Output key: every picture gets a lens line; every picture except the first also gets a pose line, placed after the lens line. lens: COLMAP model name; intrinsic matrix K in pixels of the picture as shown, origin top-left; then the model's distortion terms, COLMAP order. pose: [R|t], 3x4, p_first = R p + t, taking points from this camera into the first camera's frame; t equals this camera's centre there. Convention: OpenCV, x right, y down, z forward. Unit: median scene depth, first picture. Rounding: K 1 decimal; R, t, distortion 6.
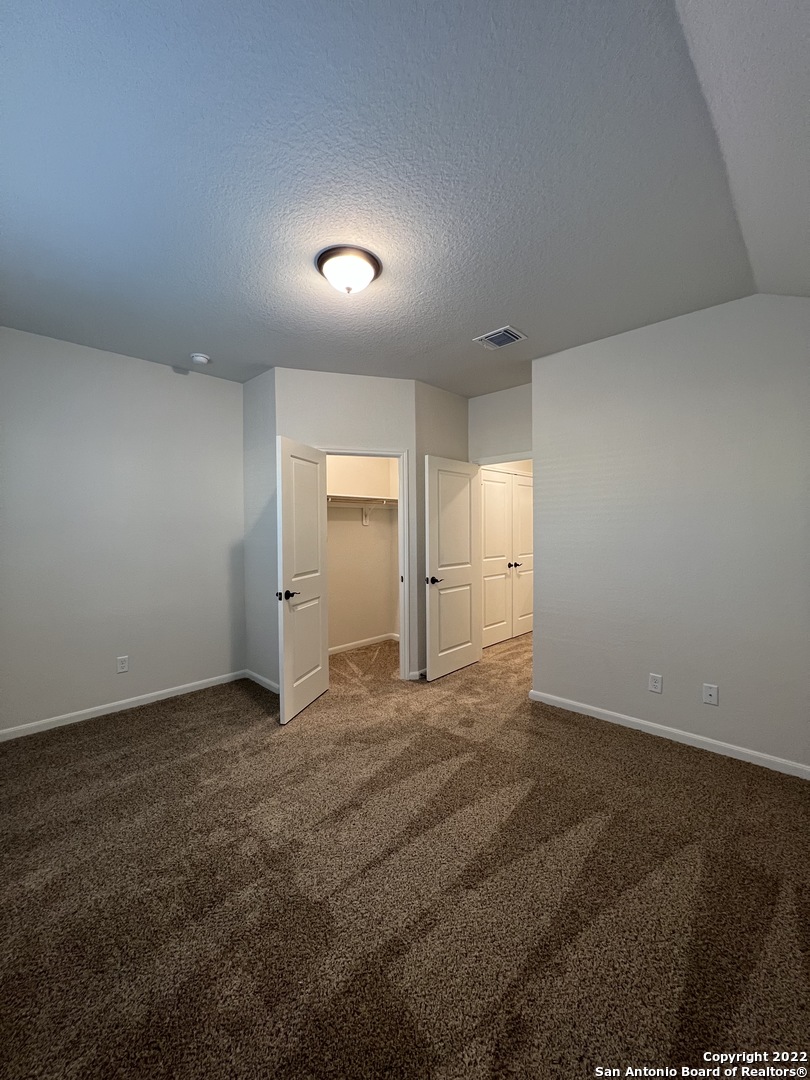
lens RADIAL K [[431.7, 0, 406.7], [0, 431.7, 535.4], [0, 0, 1]] dist [-0.001129, 0.000426]
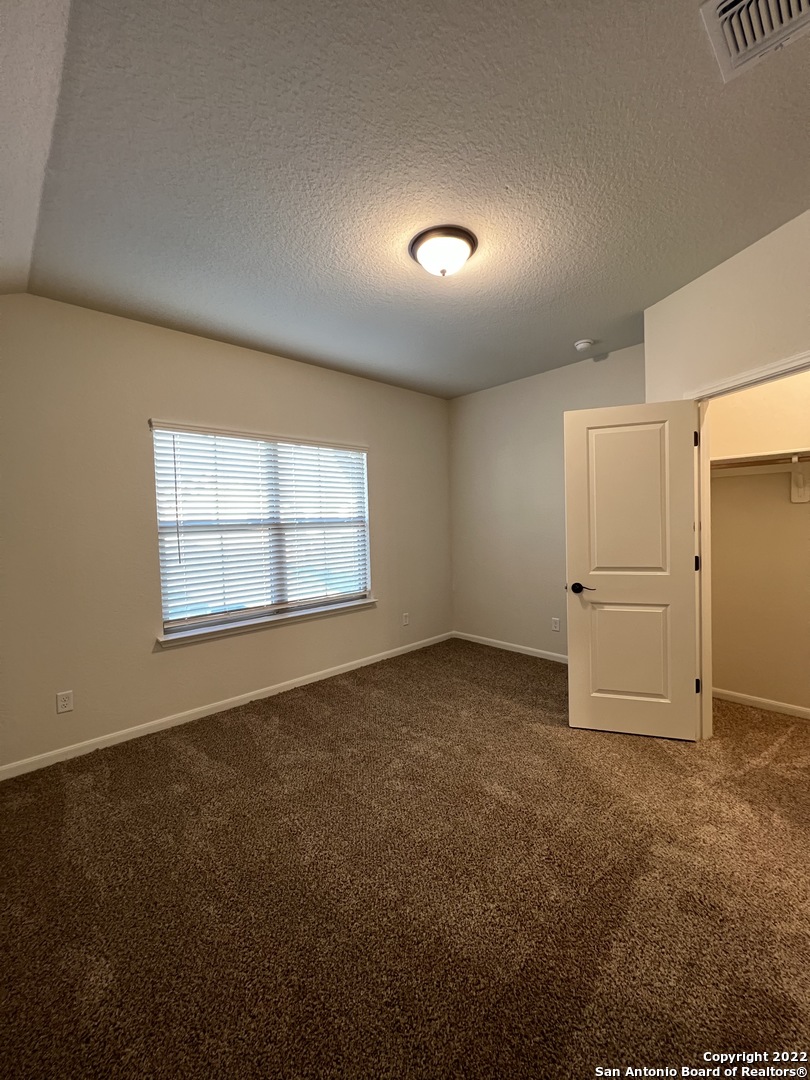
lens RADIAL K [[431.7, 0, 406.7], [0, 431.7, 535.4], [0, 0, 1]] dist [-0.001129, 0.000426]
pose [[-0.047466, 0.044334, -0.997889, 0.575783], [0.011618, 0.998971, 0.043830, -0.012947], [0.998805, -0.009513, -0.047932, 0.635710]]
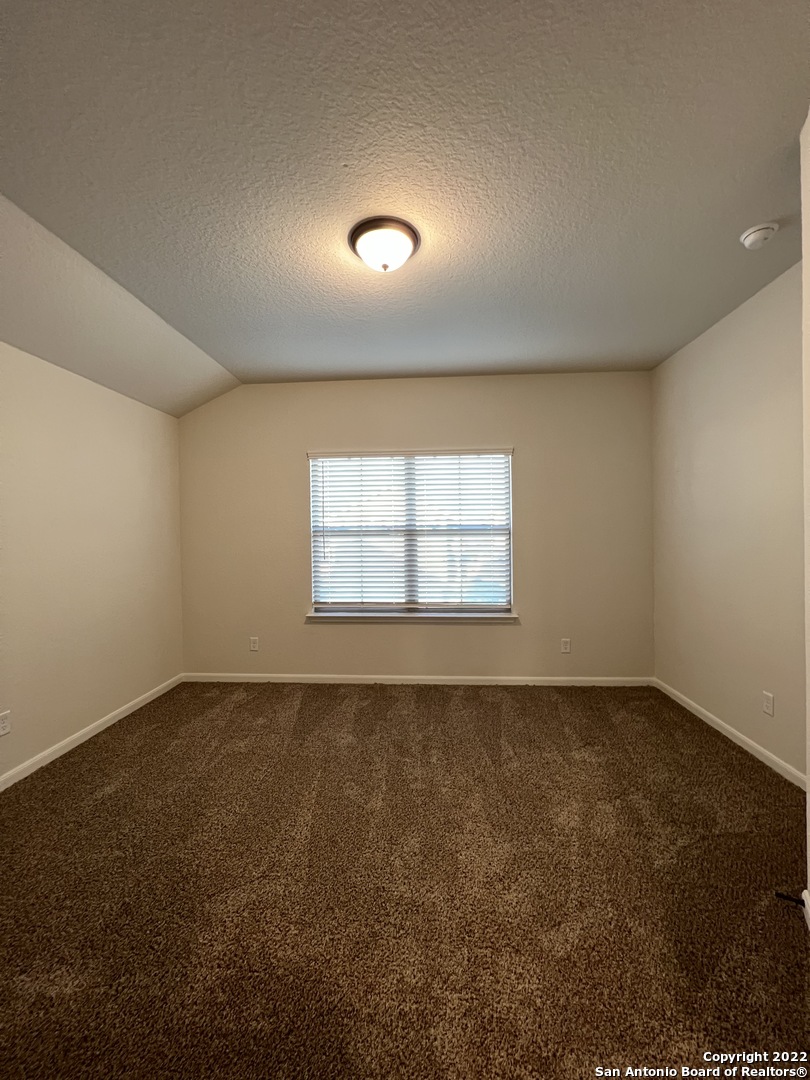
lens RADIAL K [[431.7, 0, 406.7], [0, 431.7, 535.4], [0, 0, 1]] dist [-0.001129, 0.000426]
pose [[-0.761002, 0.018891, -0.648475, 0.291625], [0.006609, 0.999750, 0.021368, -0.009457], [0.648716, 0.011975, -0.760936, 1.152973]]
